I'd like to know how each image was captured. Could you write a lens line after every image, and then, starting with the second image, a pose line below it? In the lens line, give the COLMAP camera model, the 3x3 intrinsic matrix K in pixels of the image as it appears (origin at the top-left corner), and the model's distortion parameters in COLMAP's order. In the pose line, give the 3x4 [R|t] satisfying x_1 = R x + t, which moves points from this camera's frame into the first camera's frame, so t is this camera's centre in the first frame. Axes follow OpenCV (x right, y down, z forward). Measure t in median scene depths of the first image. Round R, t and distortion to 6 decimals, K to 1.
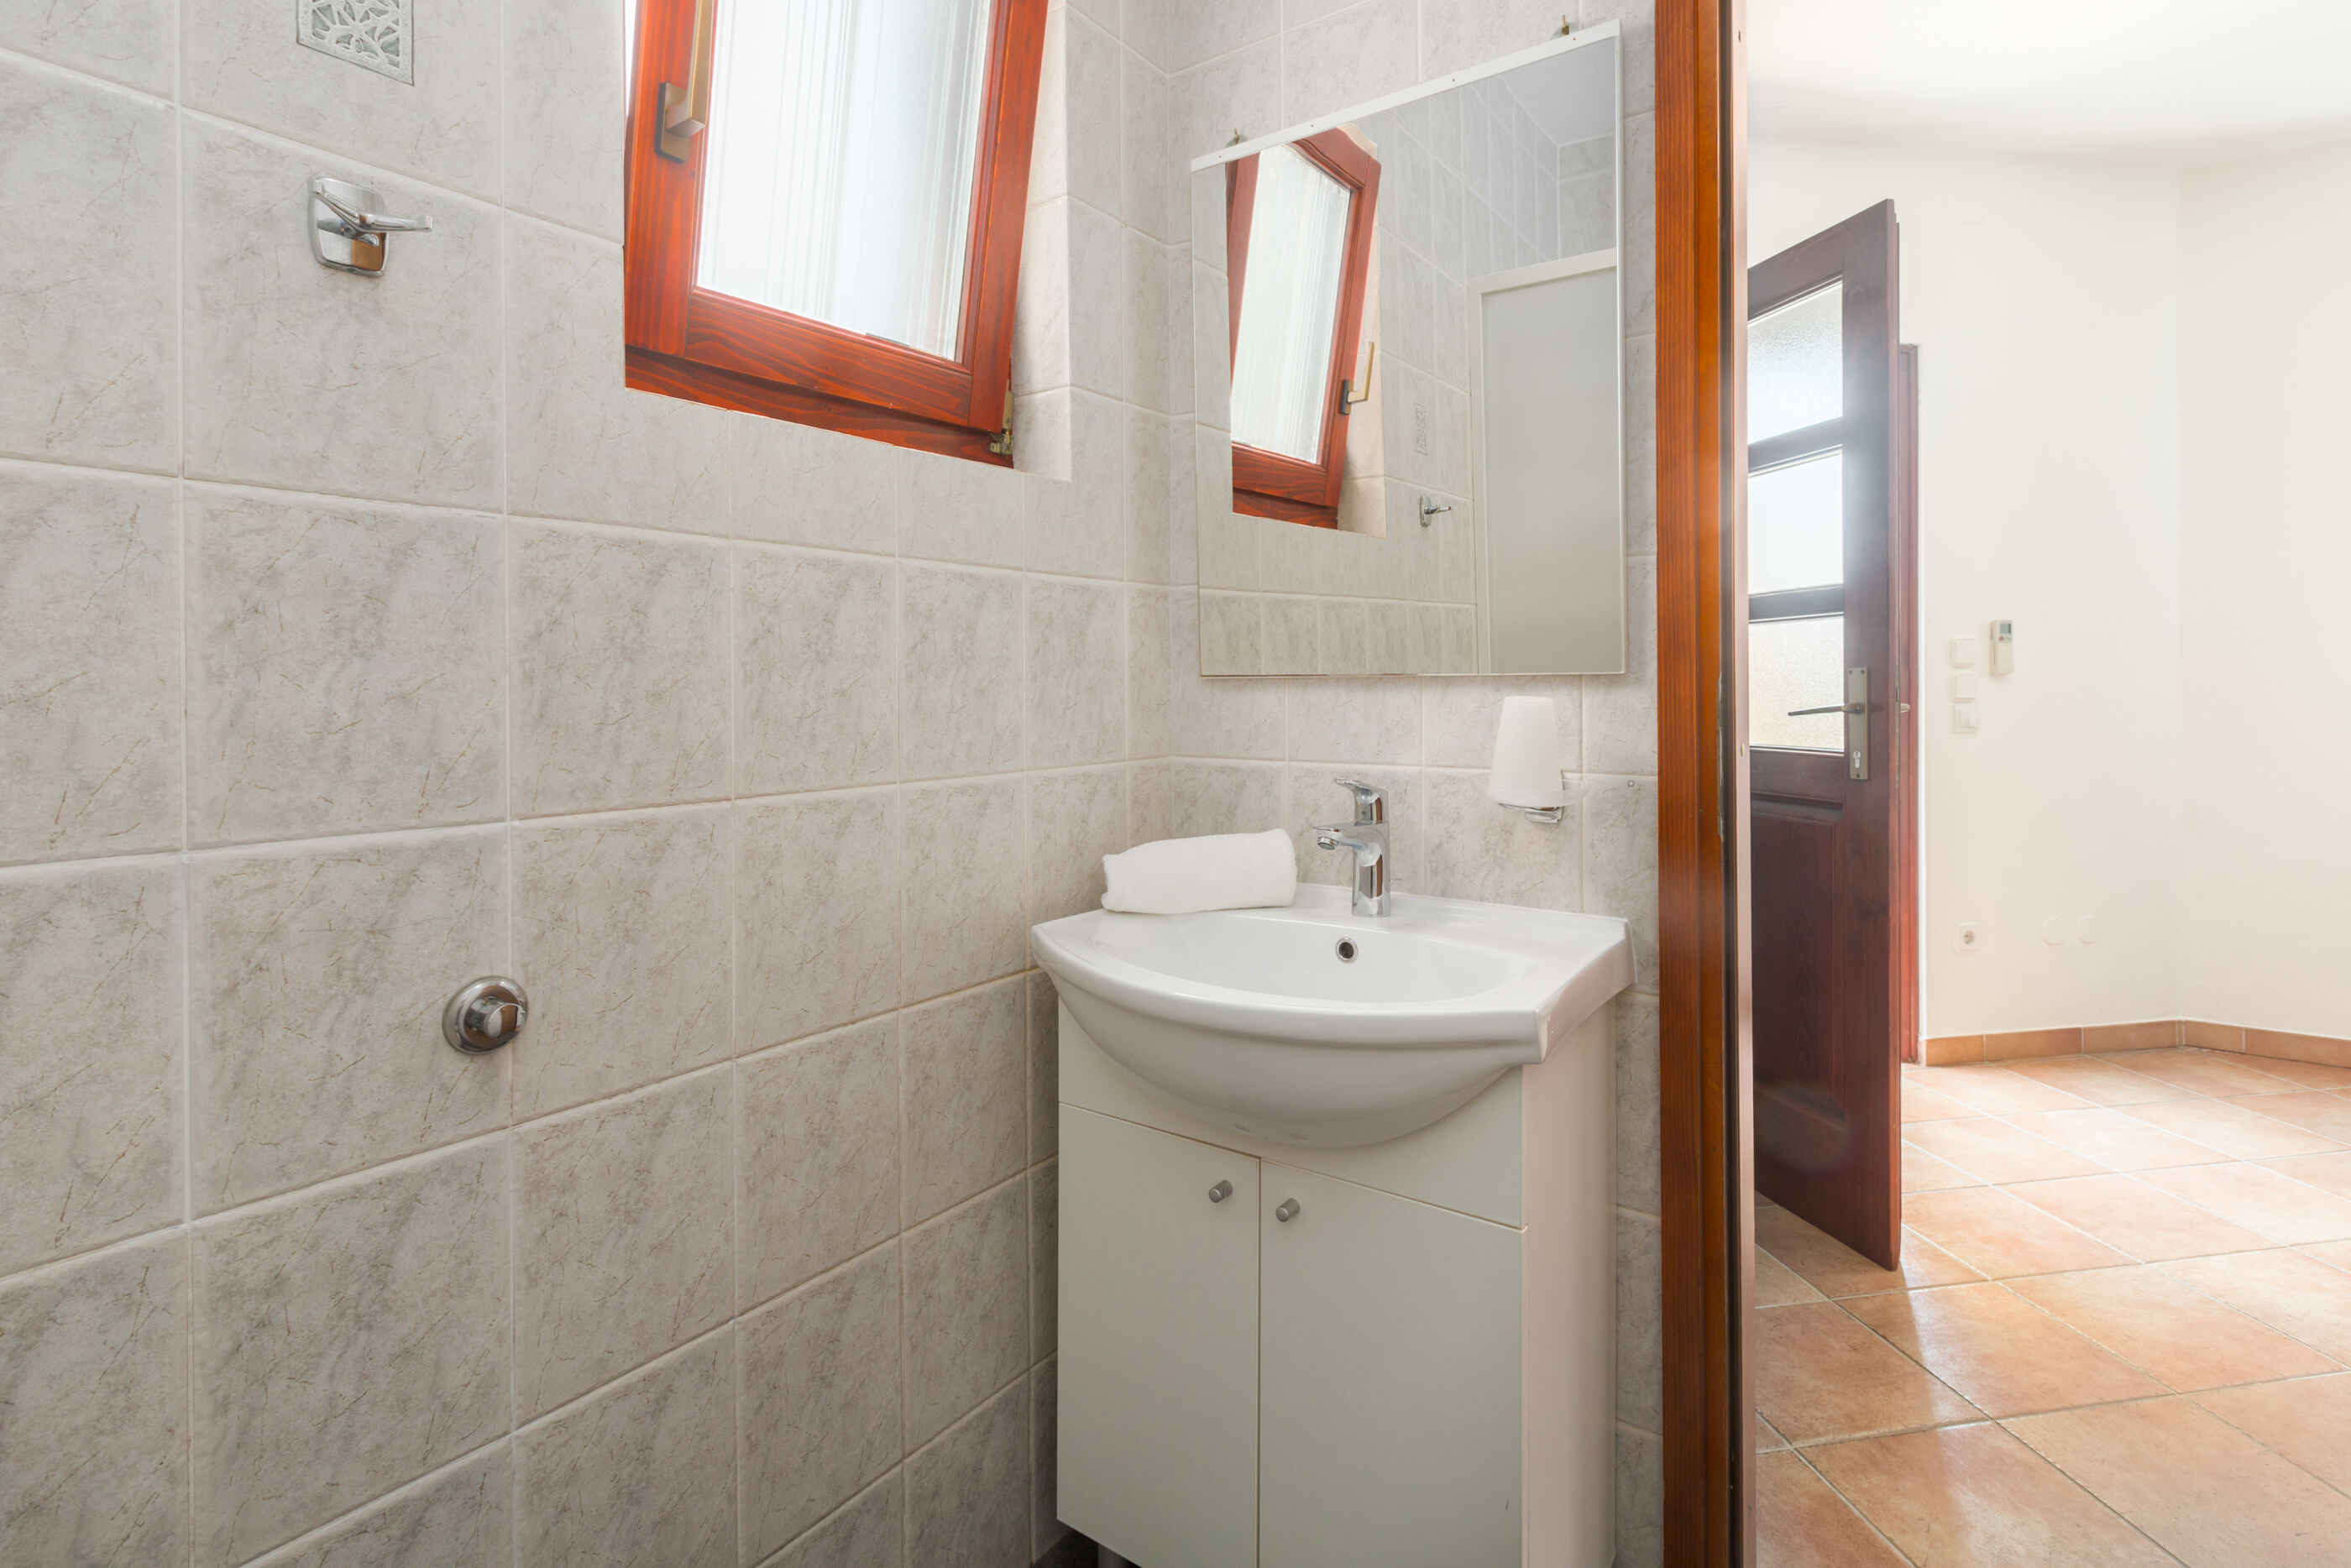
lens RADIAL K [[1101.4, 0, 1249.2], [0, 1101.4, 716.8], [0, 0, 1]] dist [0.000265, 0.001554]
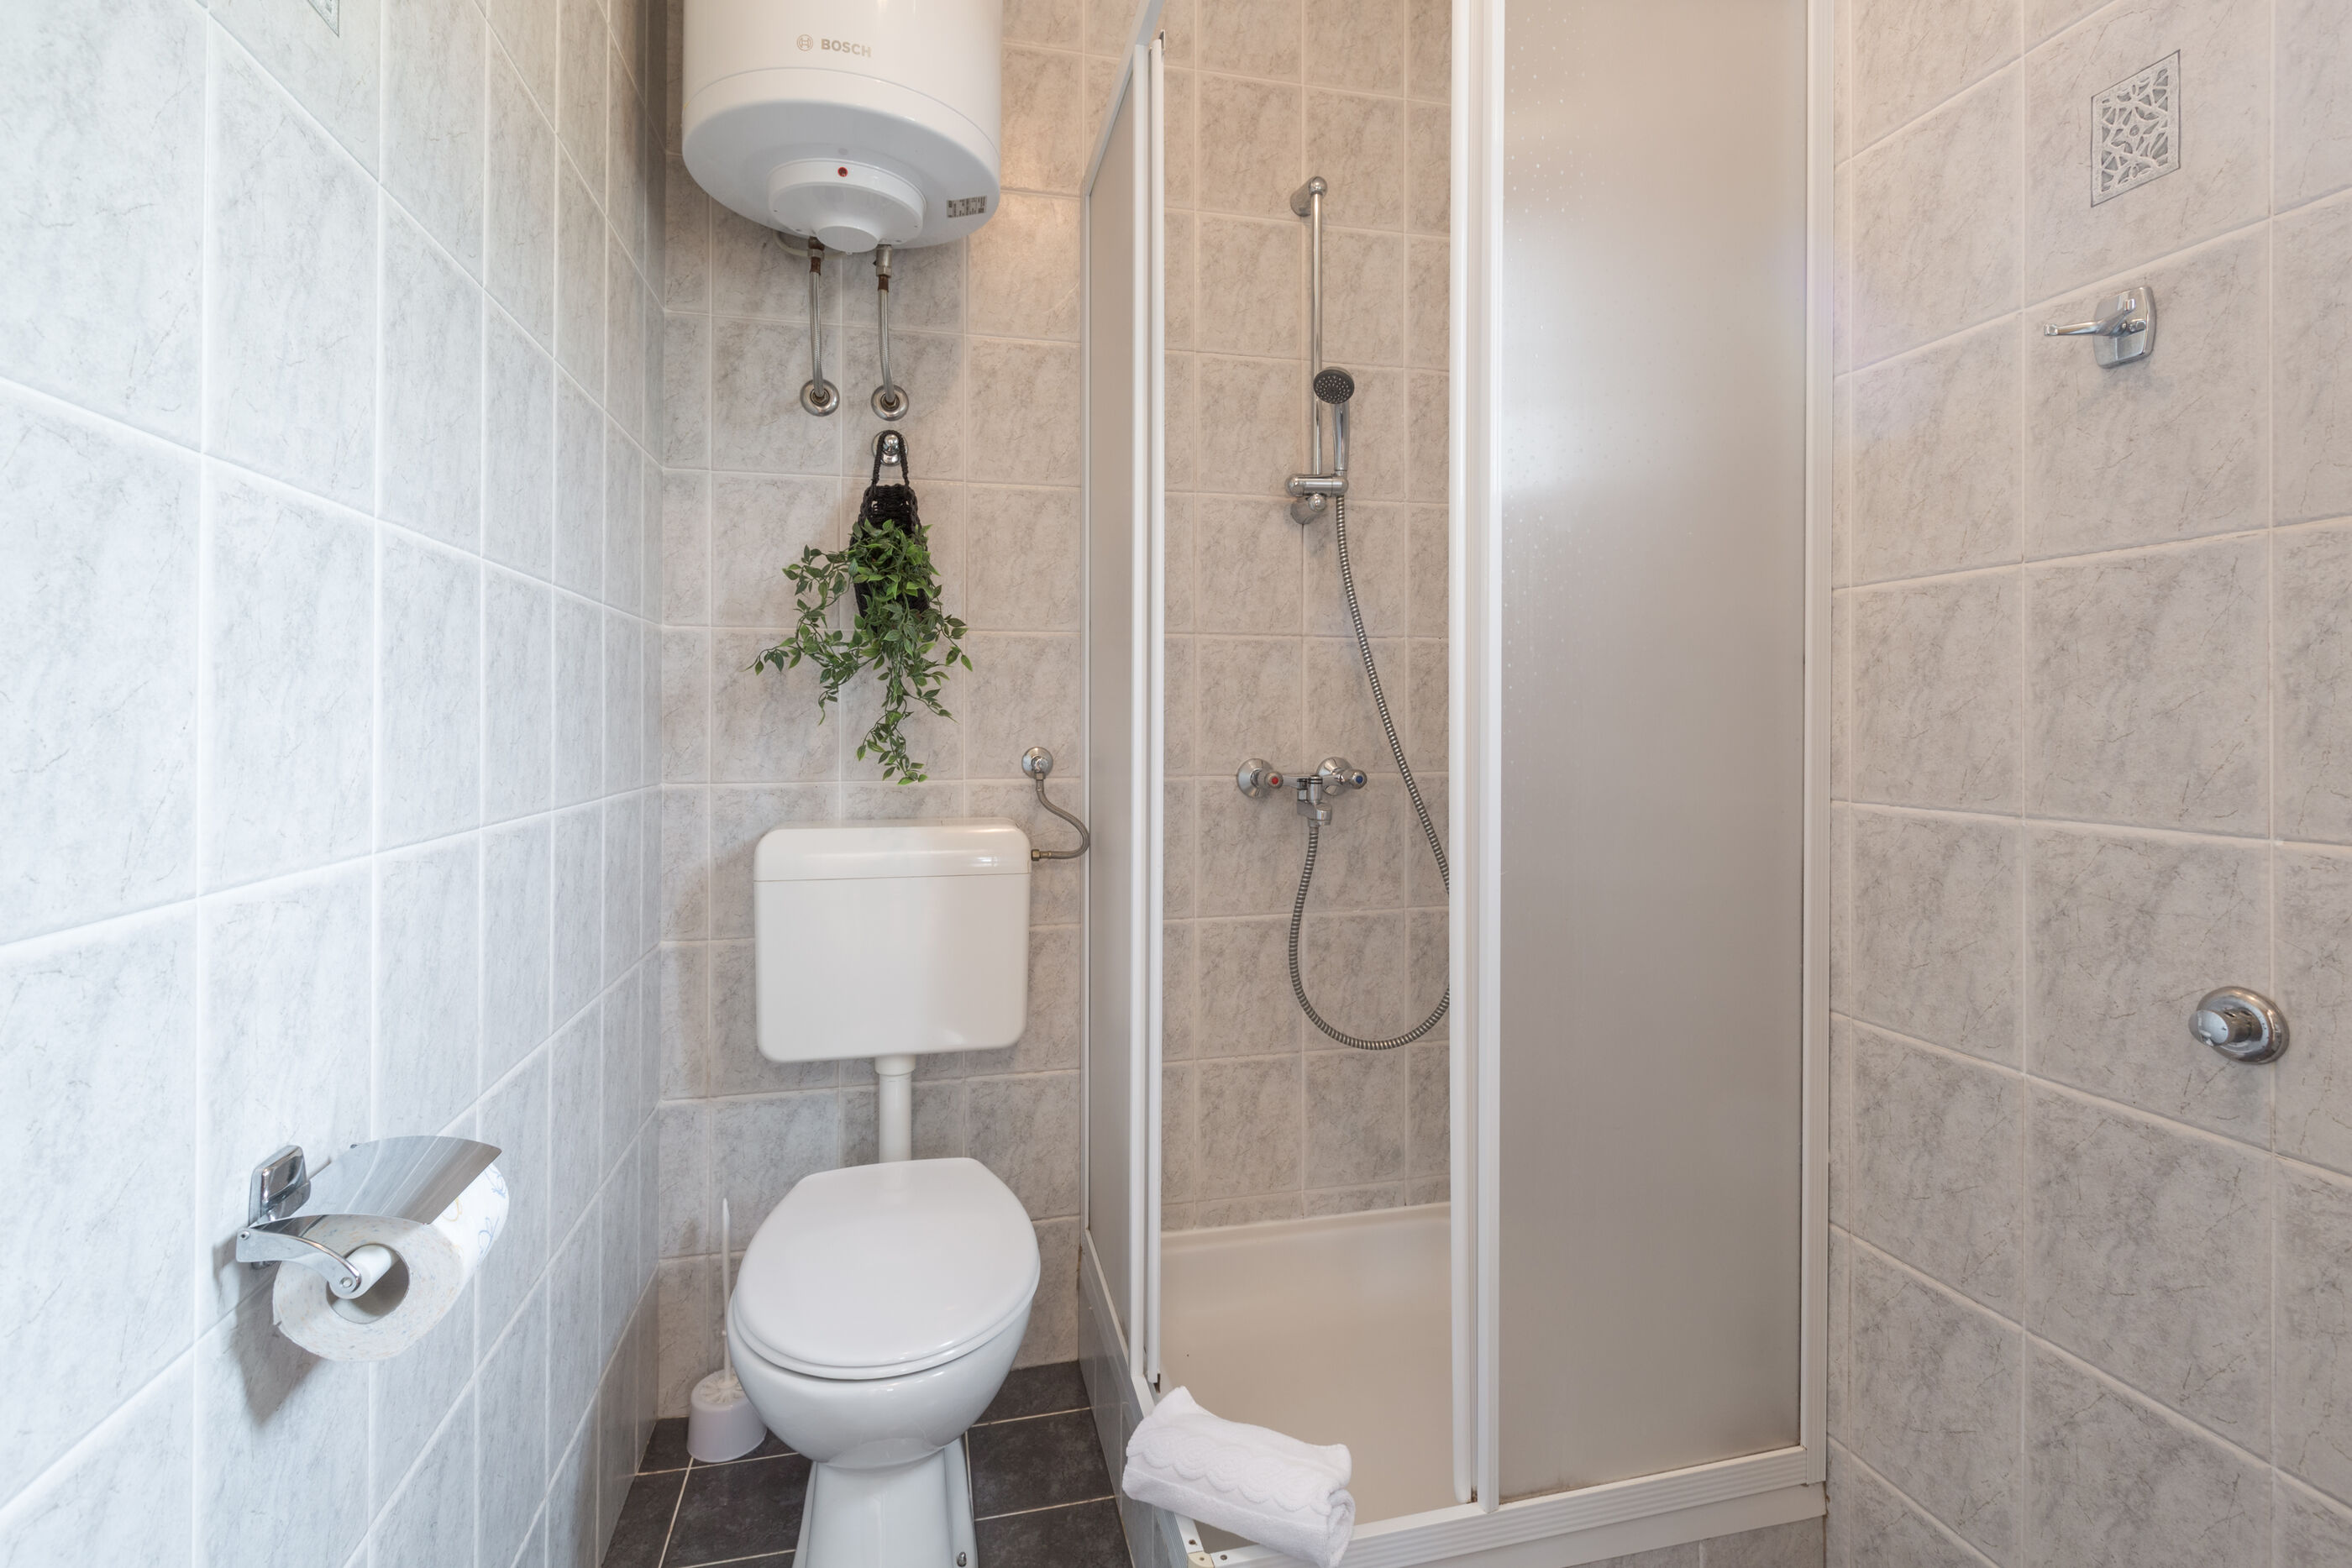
lens RADIAL K [[1101.9, 0, 1177.2], [0, 1101.9, 701.0], [0, 0, 1]] dist [0.000265, 0.001554]
pose [[-0.666541, 0.002461, -0.745464, 0.779169], [-0.005031, 0.999957, 0.007800, -0.034574], [0.745451, 0.008950, -0.666500, 1.017220]]
